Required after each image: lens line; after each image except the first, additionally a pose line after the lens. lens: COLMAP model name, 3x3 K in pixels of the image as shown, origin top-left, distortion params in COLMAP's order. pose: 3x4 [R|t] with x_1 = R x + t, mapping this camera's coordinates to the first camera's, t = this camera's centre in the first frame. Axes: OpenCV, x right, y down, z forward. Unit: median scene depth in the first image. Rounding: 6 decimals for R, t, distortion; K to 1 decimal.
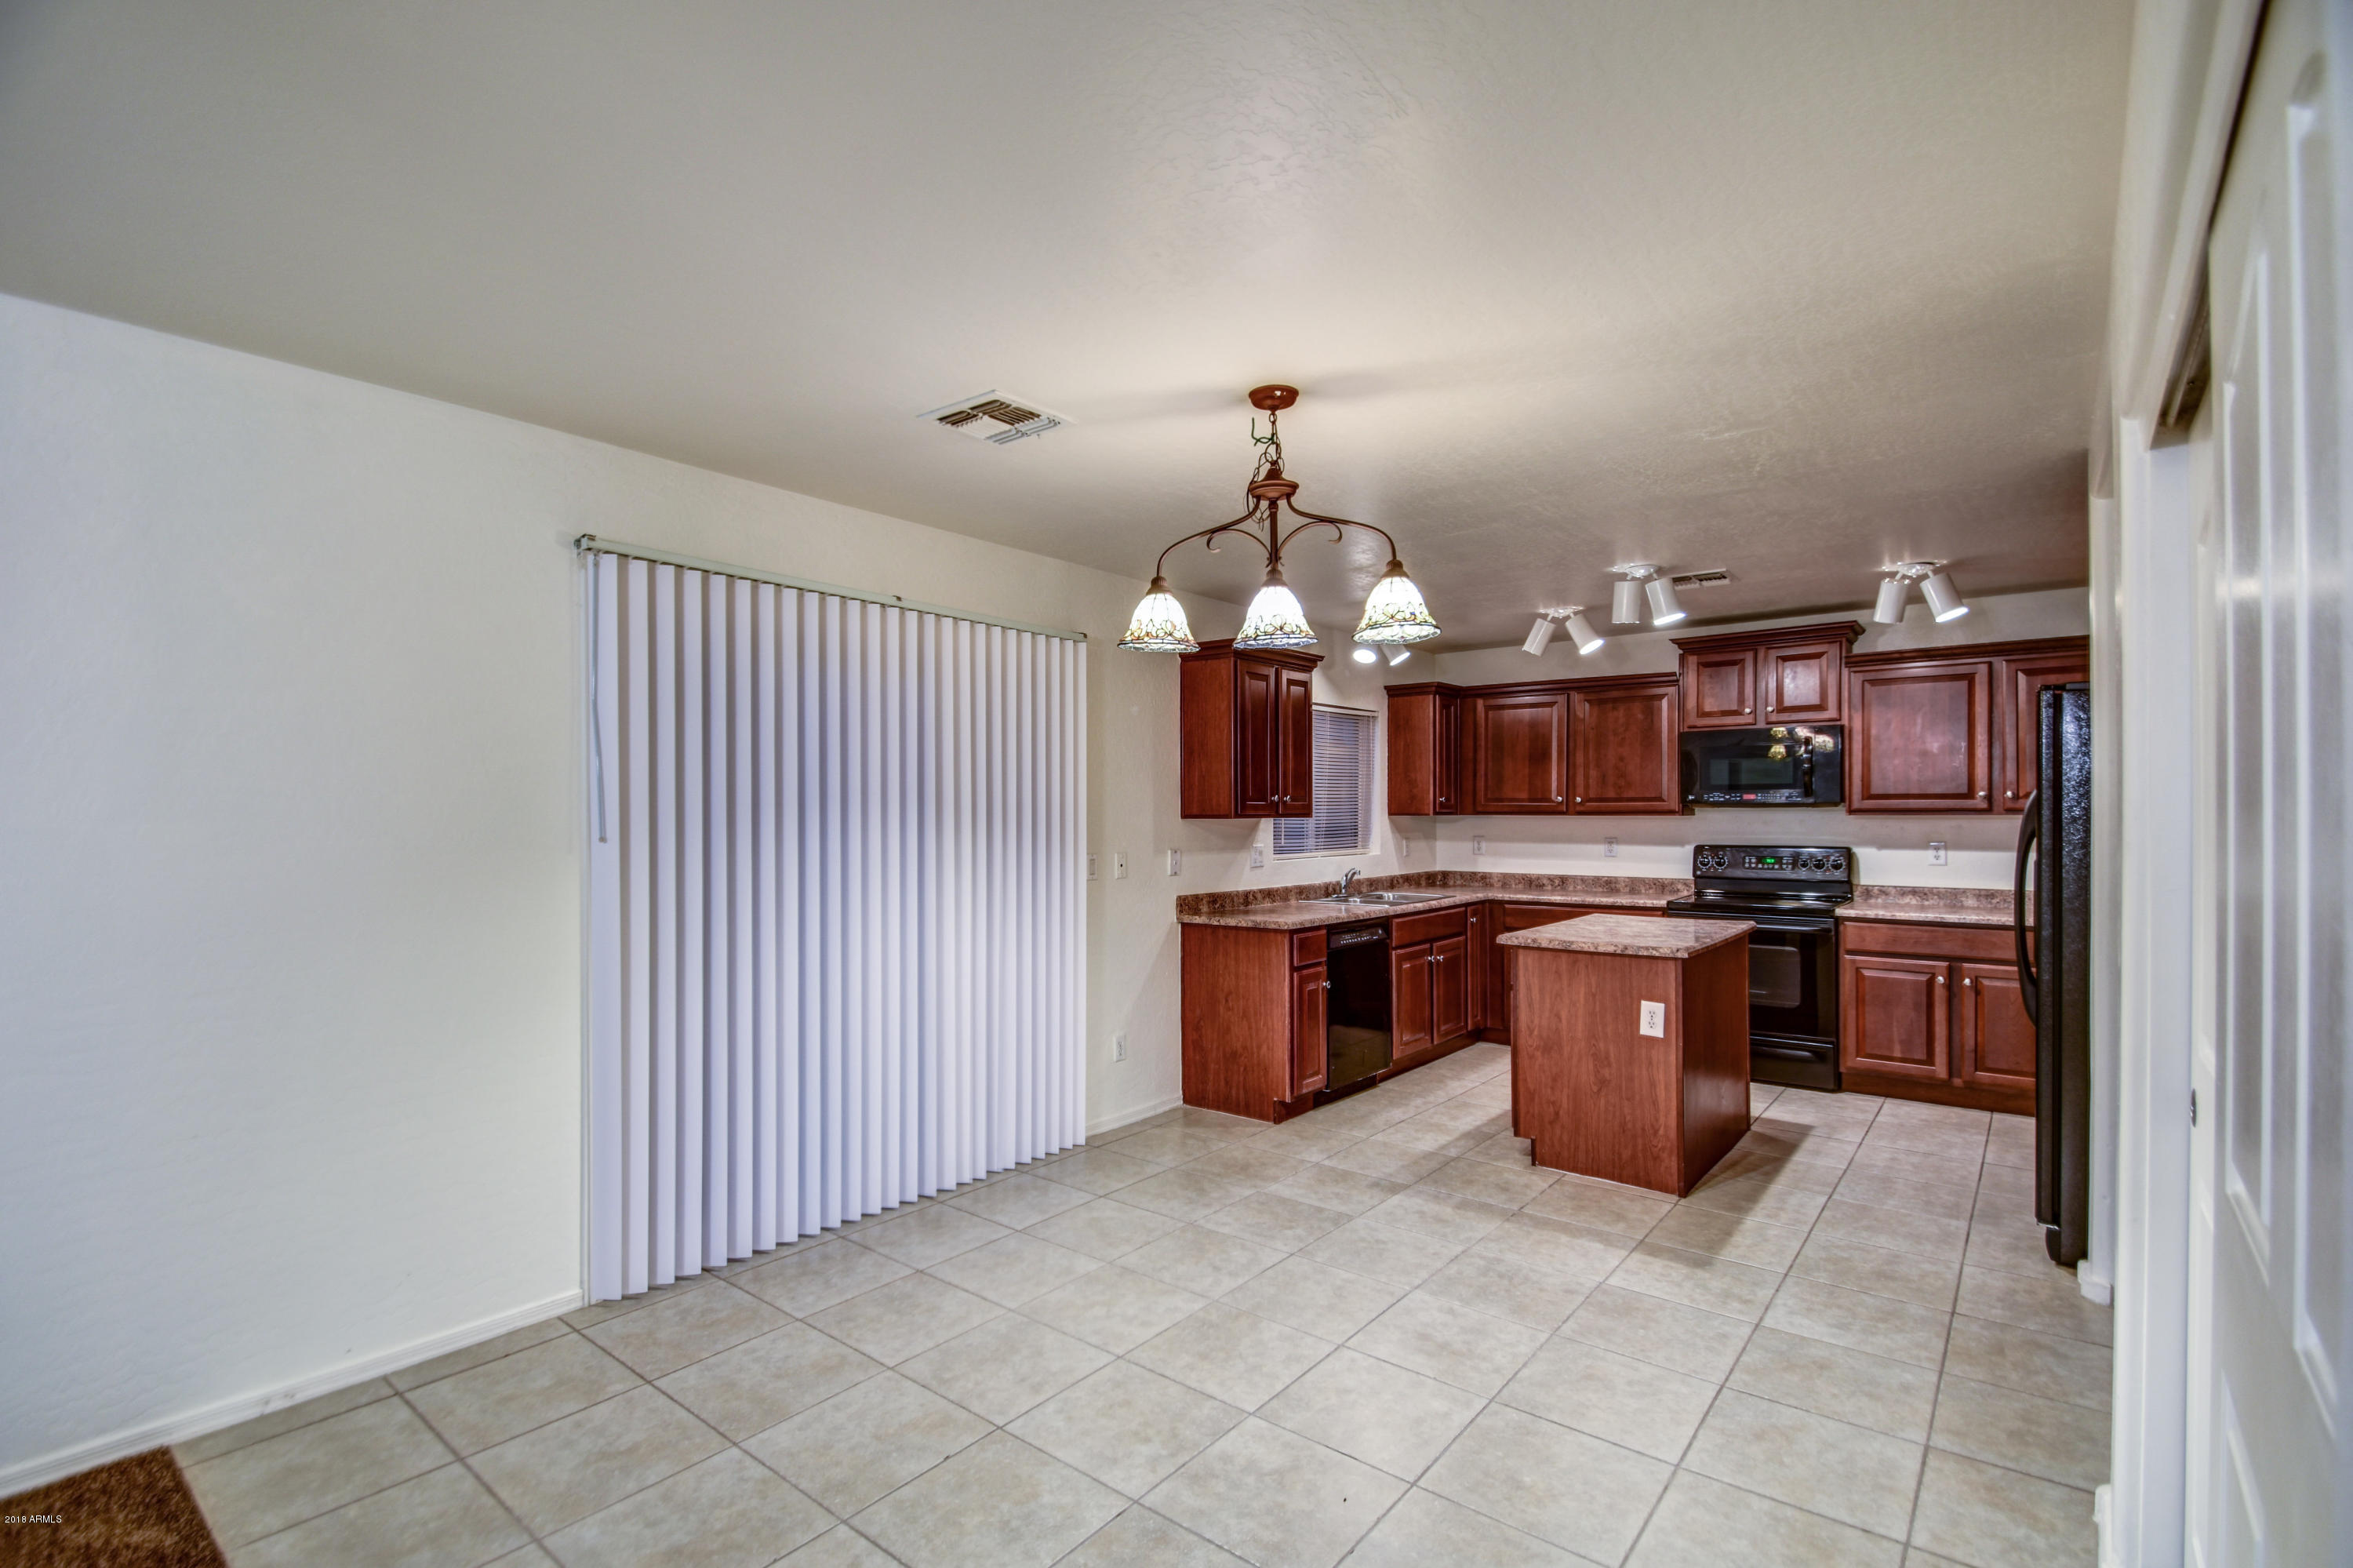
lens RADIAL K [[1055.3, 0, 1162.4], [0, 1055.3, 817.9], [0, 0, 1]] dist [-0.000662, -0.000756]
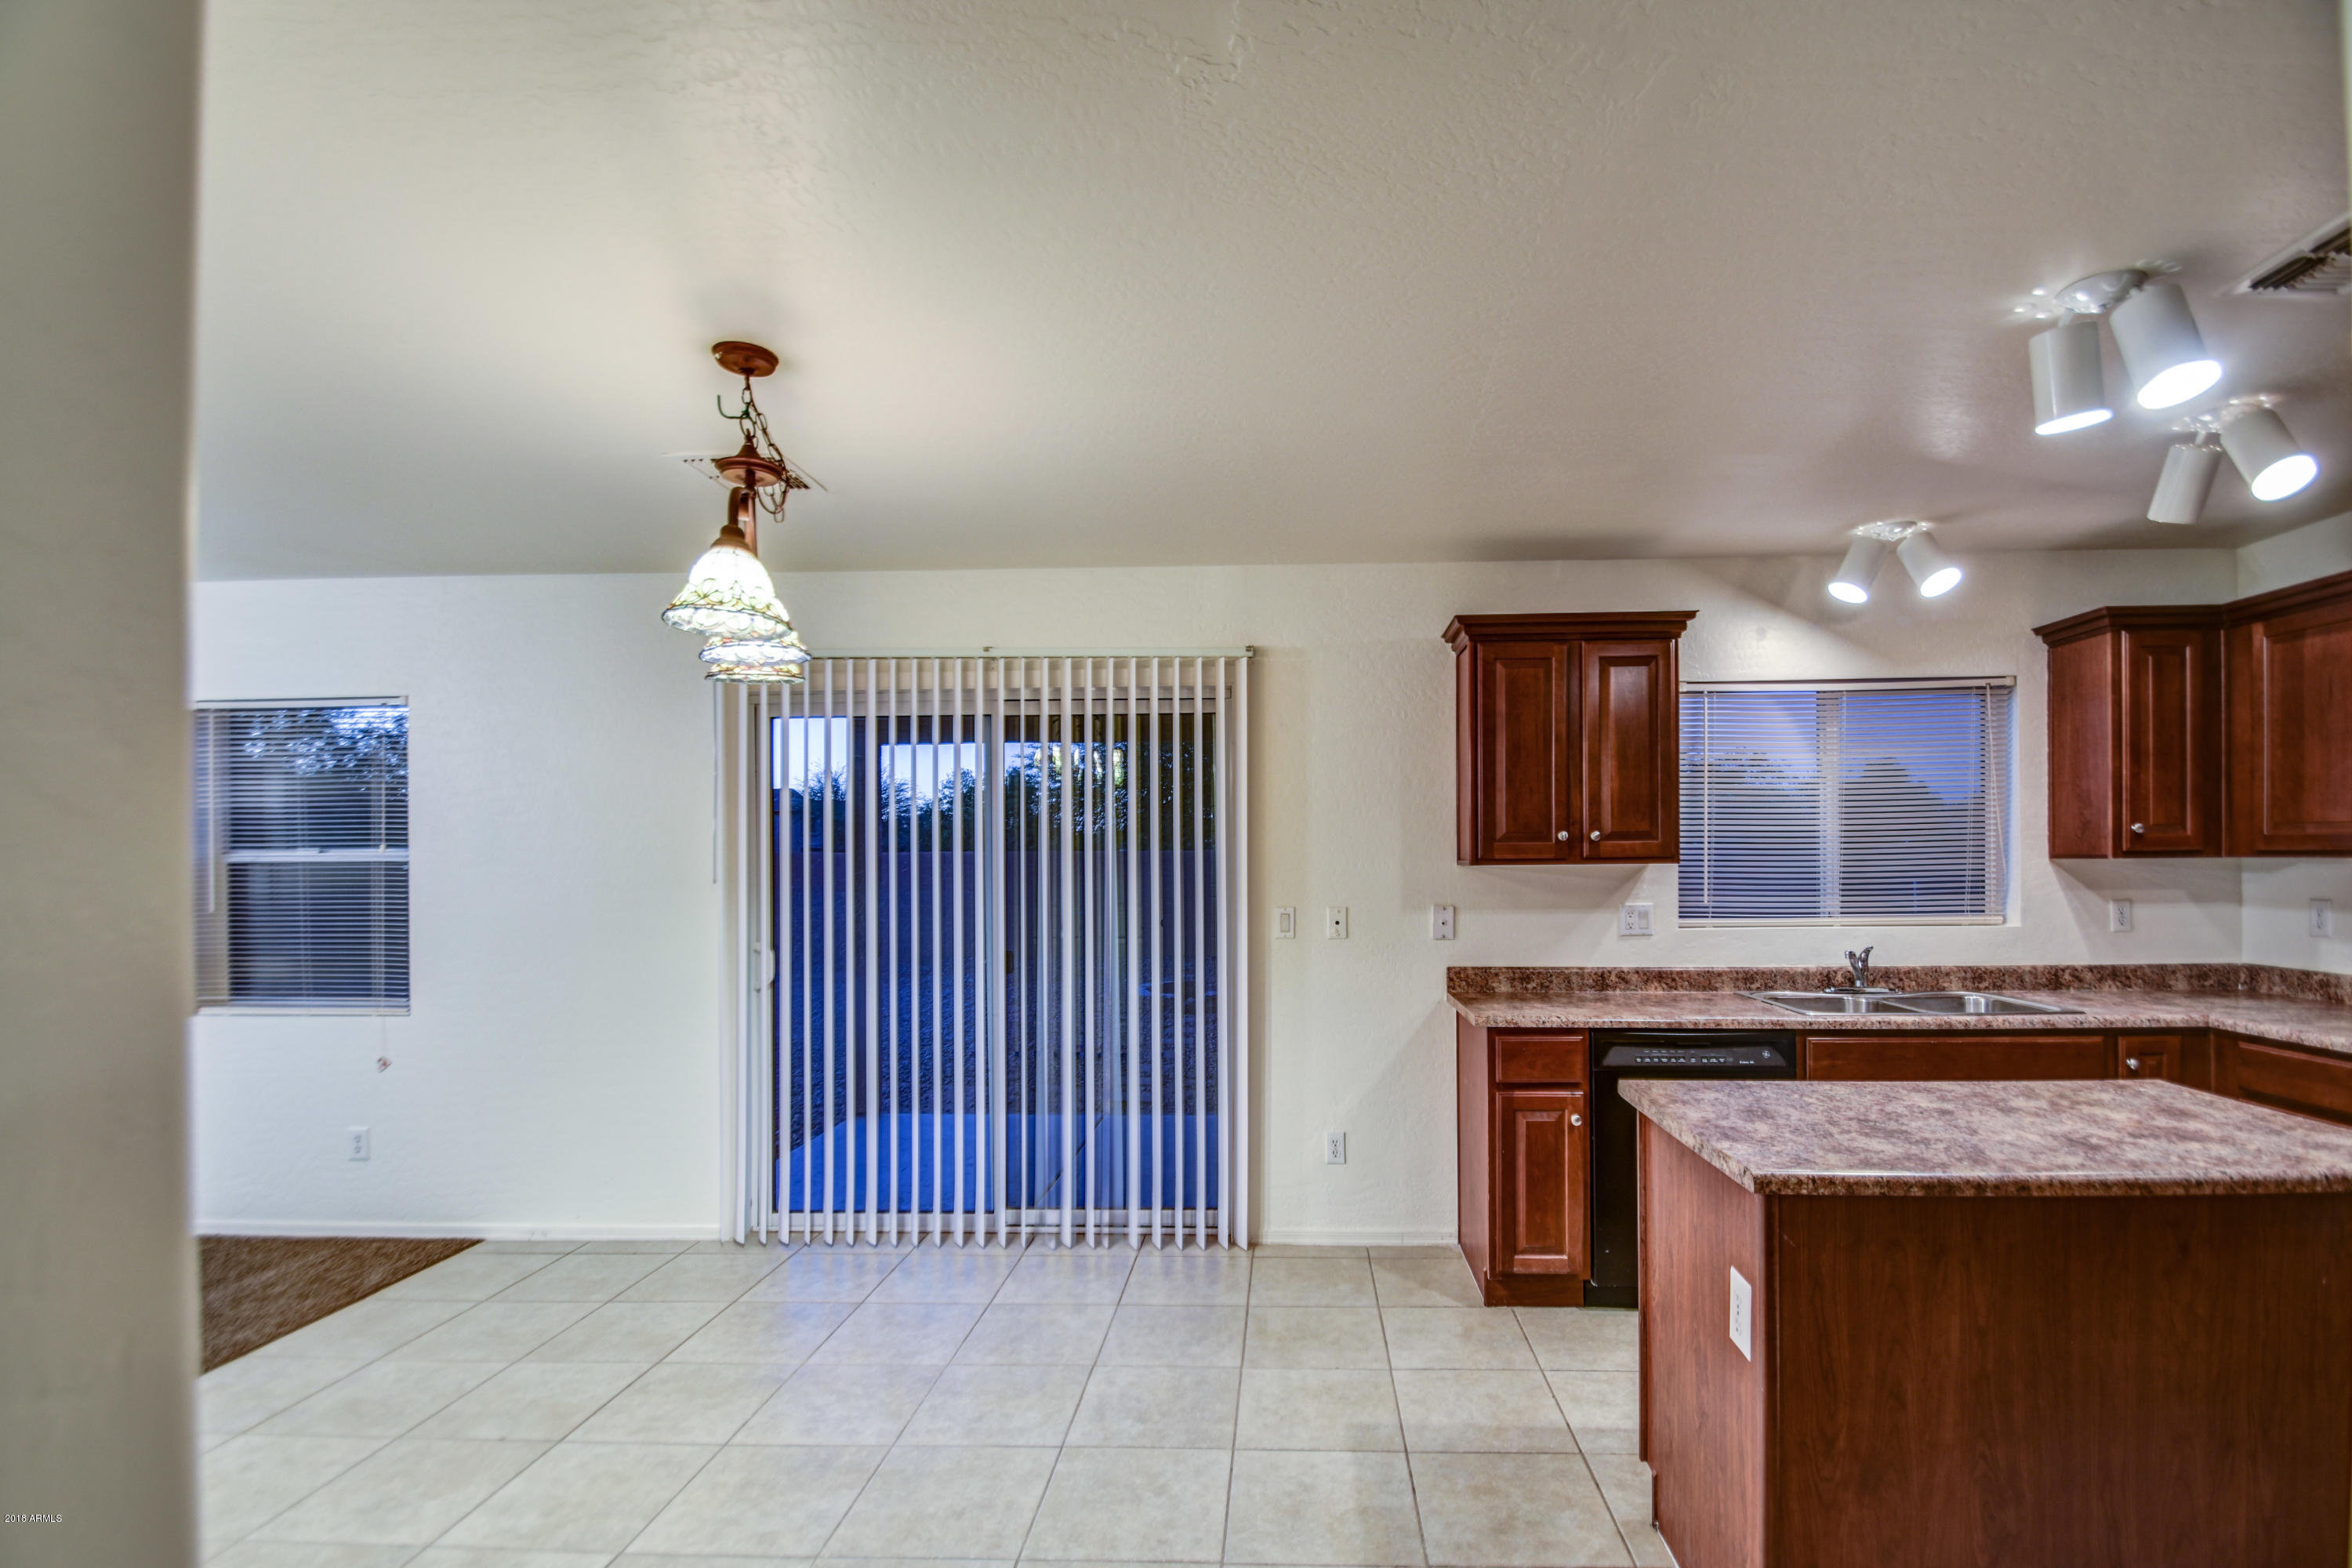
lens RADIAL K [[1073.3, 0, 1254.1], [0, 1073.3, 856.5], [0, 0, 1]] dist [-0.002388, -0.001101]
pose [[0.614139, -0.001668, -0.789196, 0.548121], [0.001784, 0.999998, -0.000726, -0.004543], [0.789196, -0.000962, 0.614141, 0.431824]]
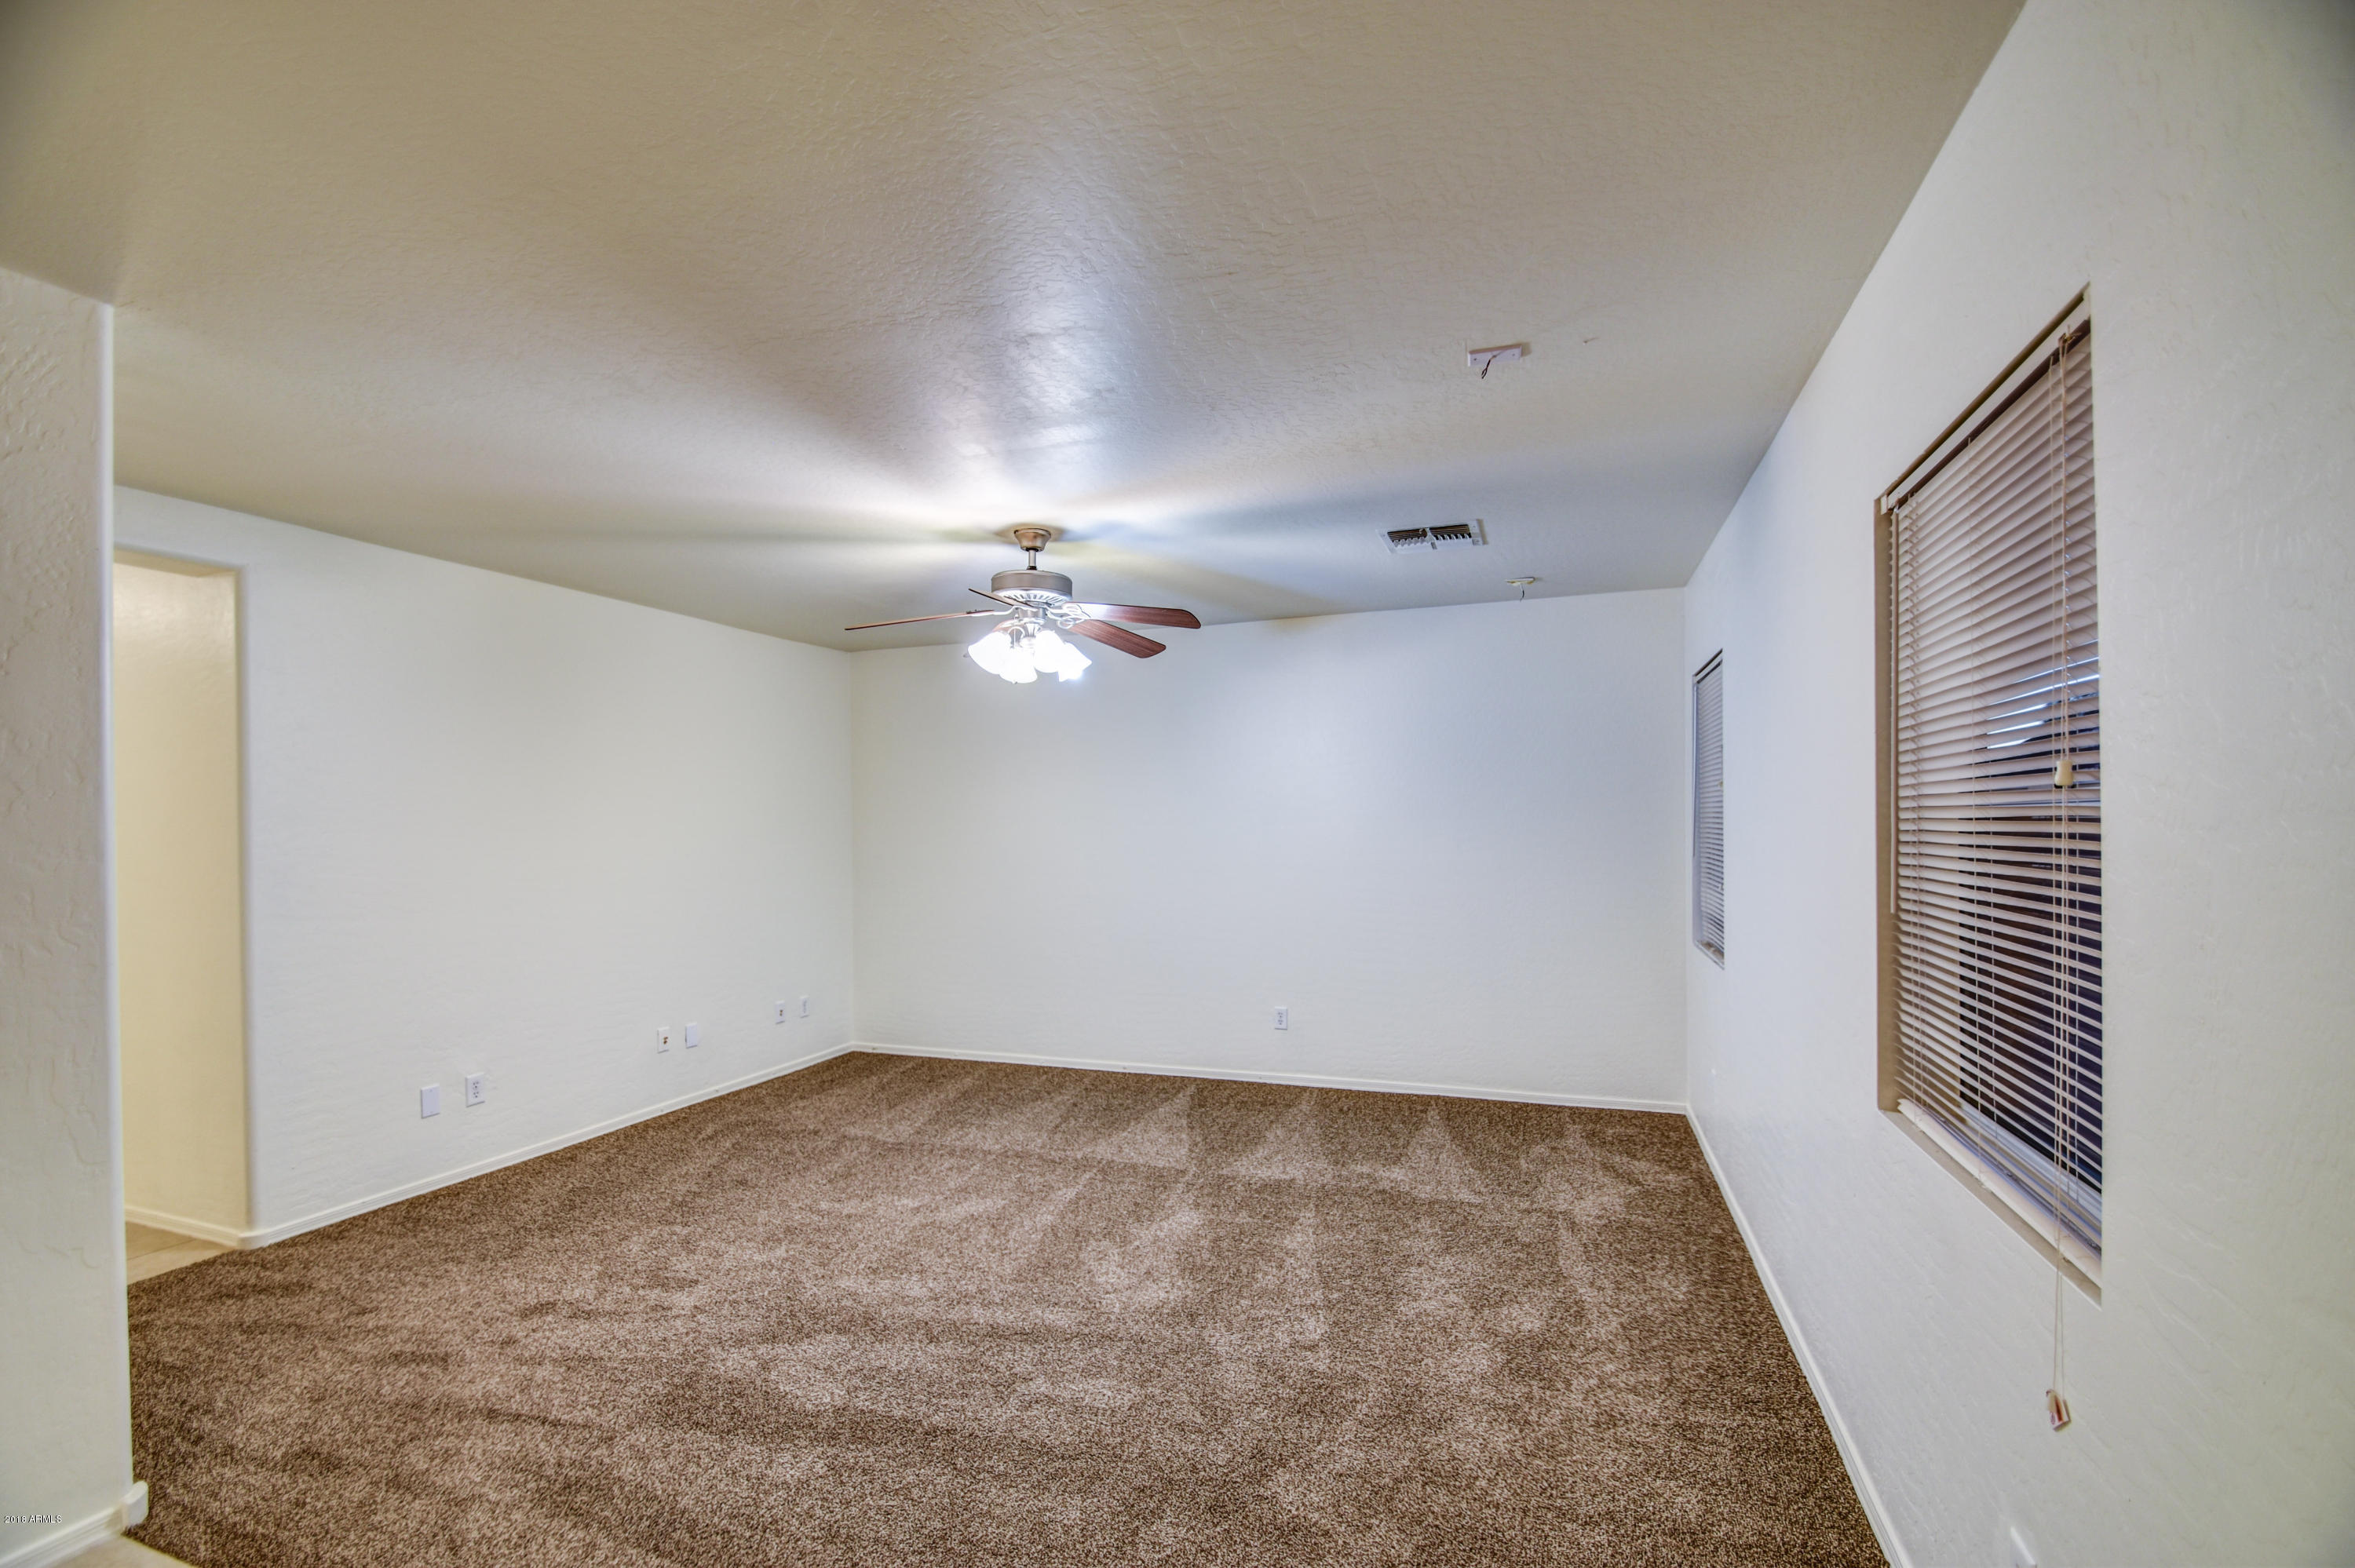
lens RADIAL K [[1053.2, 0, 1189.3], [0, 1053.2, 827.0], [0, 0, 1]] dist [0.002272, -0.000050]
pose [[-0.934870, 0.012893, -0.354757, -0.201767], [0.008964, 0.999879, 0.012716, -0.006738], [0.354878, 0.008708, -0.934872, 0.587224]]
